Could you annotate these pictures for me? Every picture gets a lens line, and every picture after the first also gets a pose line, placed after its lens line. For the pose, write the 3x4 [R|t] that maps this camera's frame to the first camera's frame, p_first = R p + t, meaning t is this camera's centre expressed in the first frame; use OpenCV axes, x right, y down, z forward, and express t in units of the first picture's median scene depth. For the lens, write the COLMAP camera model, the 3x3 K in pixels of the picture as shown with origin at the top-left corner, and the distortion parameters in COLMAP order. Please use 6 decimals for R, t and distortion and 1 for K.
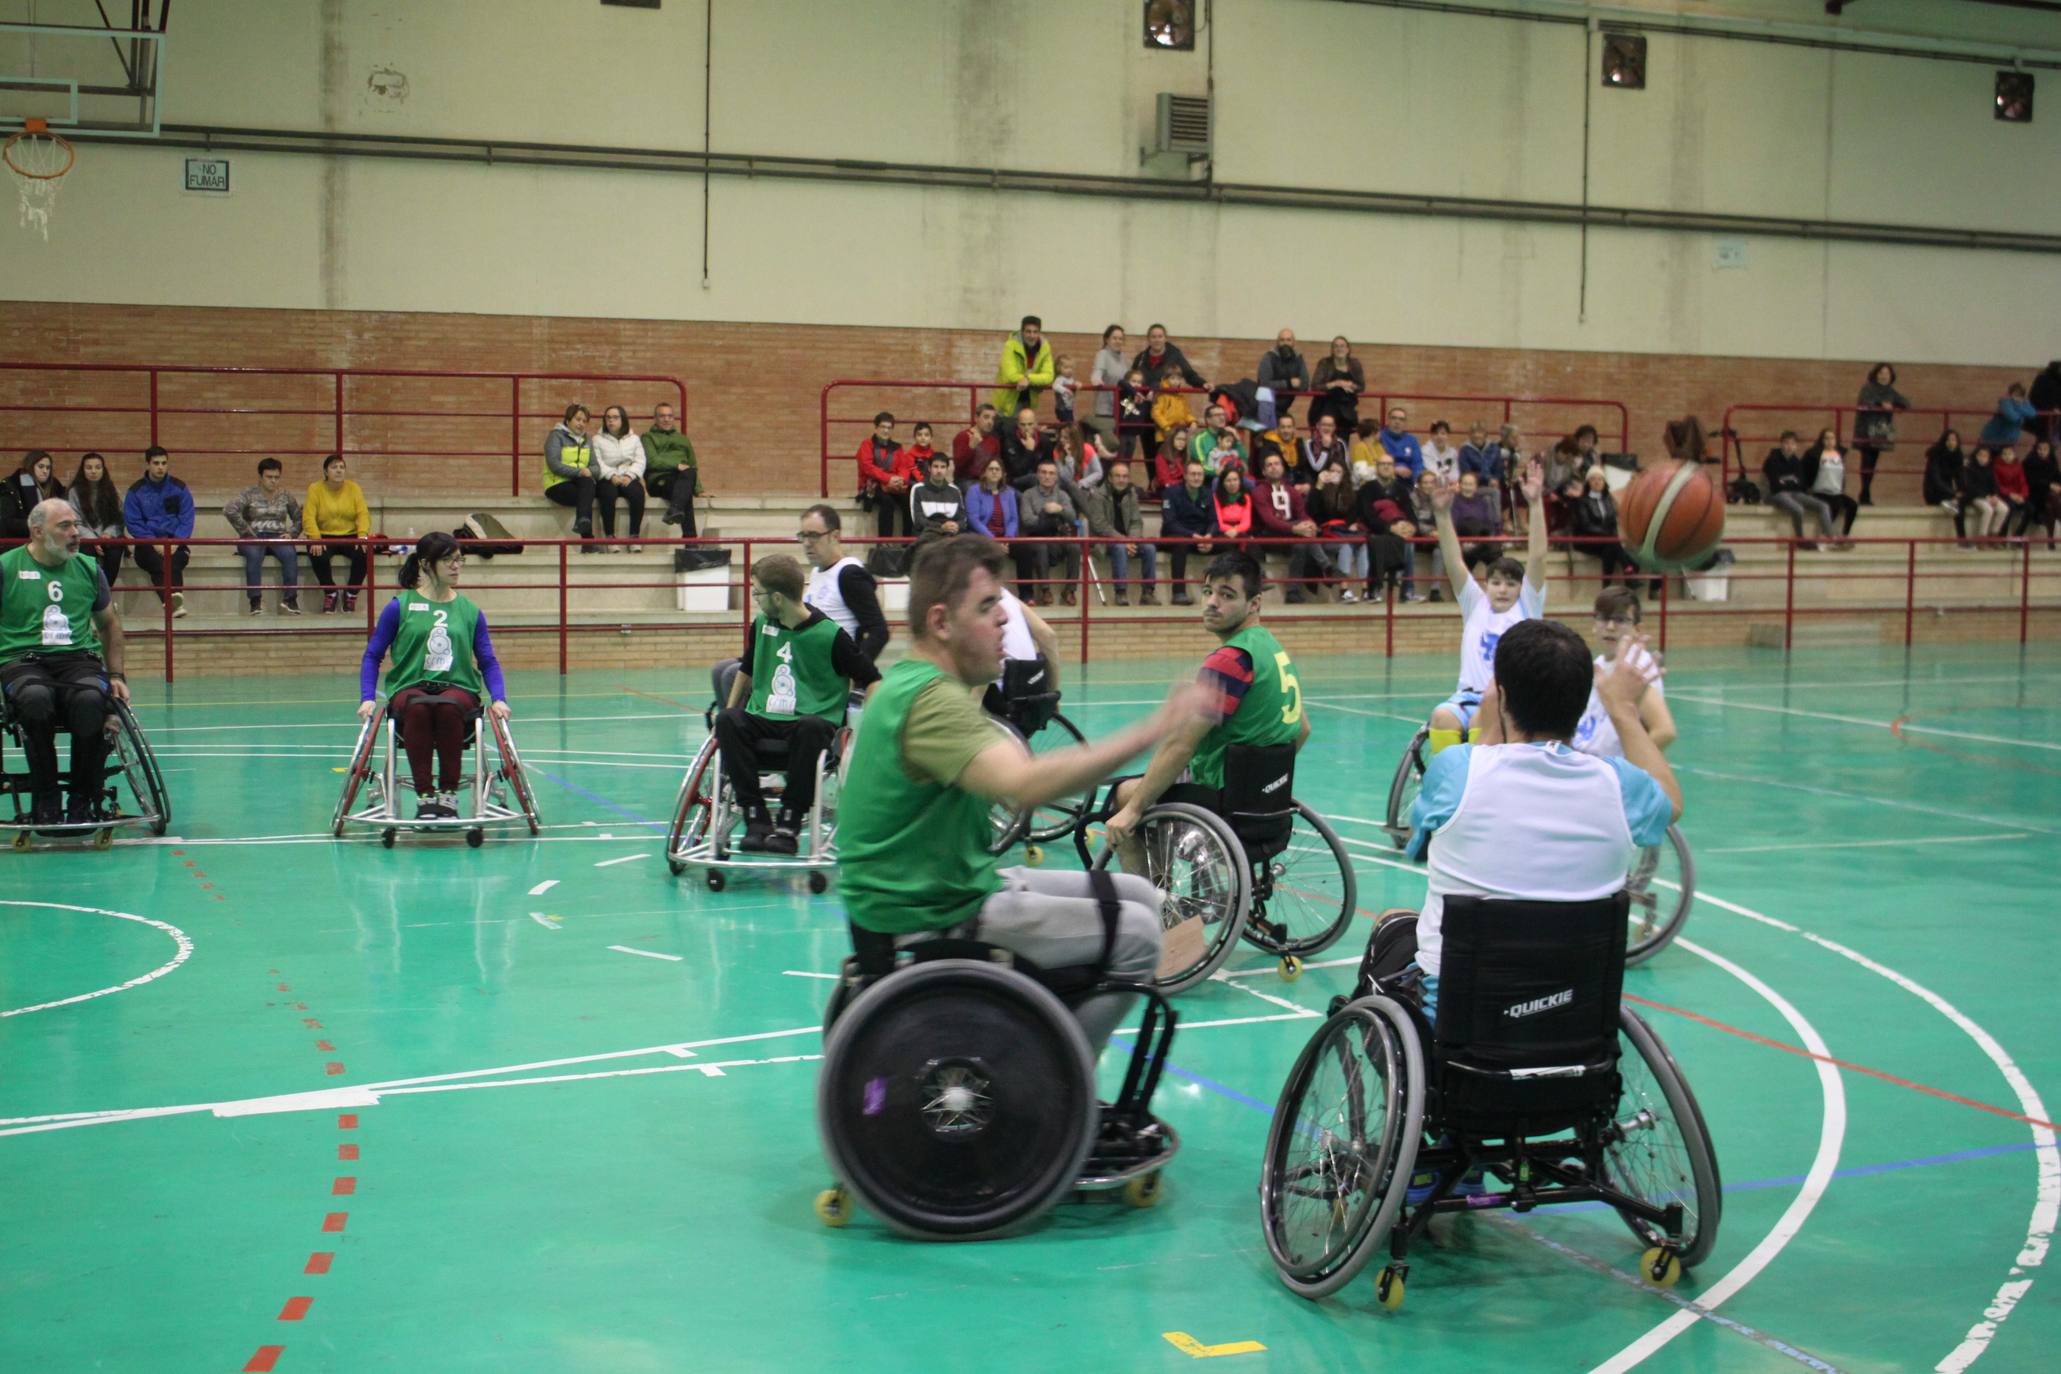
lens RADIAL K [[2477.2, 0, 1156.7], [0, 2477.2, 685.3], [0, 0, 1]] dist [-0.074154, 0.000000]
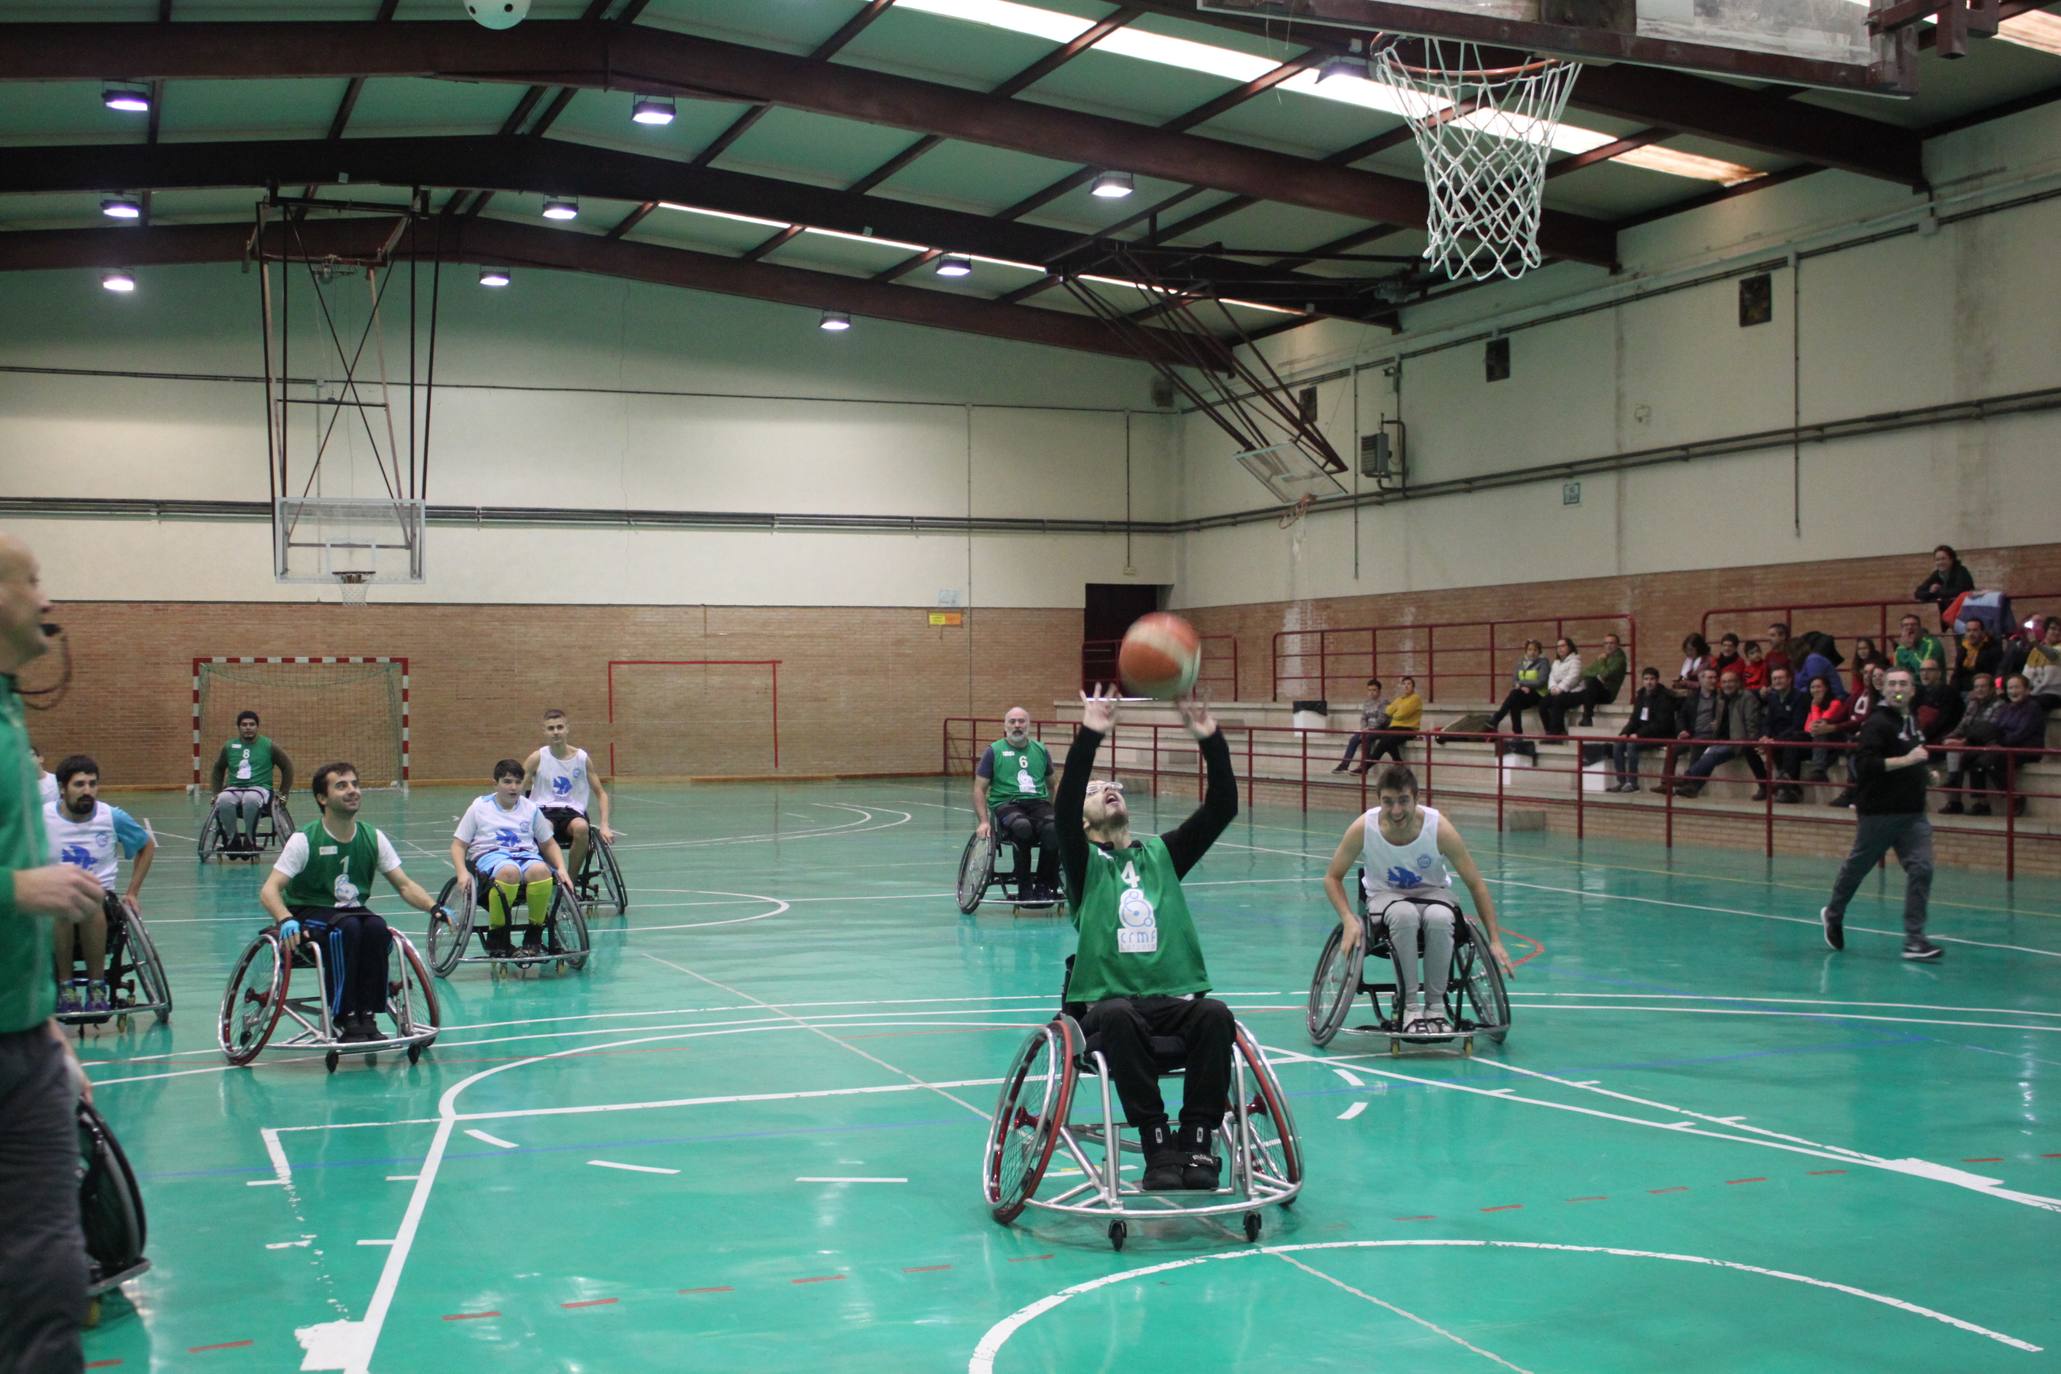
lens RADIAL K [[2477.2, 0, 1064.3], [0, 2477.2, 694.9], [0, 0, 1]] dist [-0.074154, 0.000000]
pose [[-0.032091, -0.007754, -0.999455, 1.015657], [-0.081436, 0.996665, -0.005118, -0.038753], [0.996162, 0.081228, -0.032615, 0.599796]]
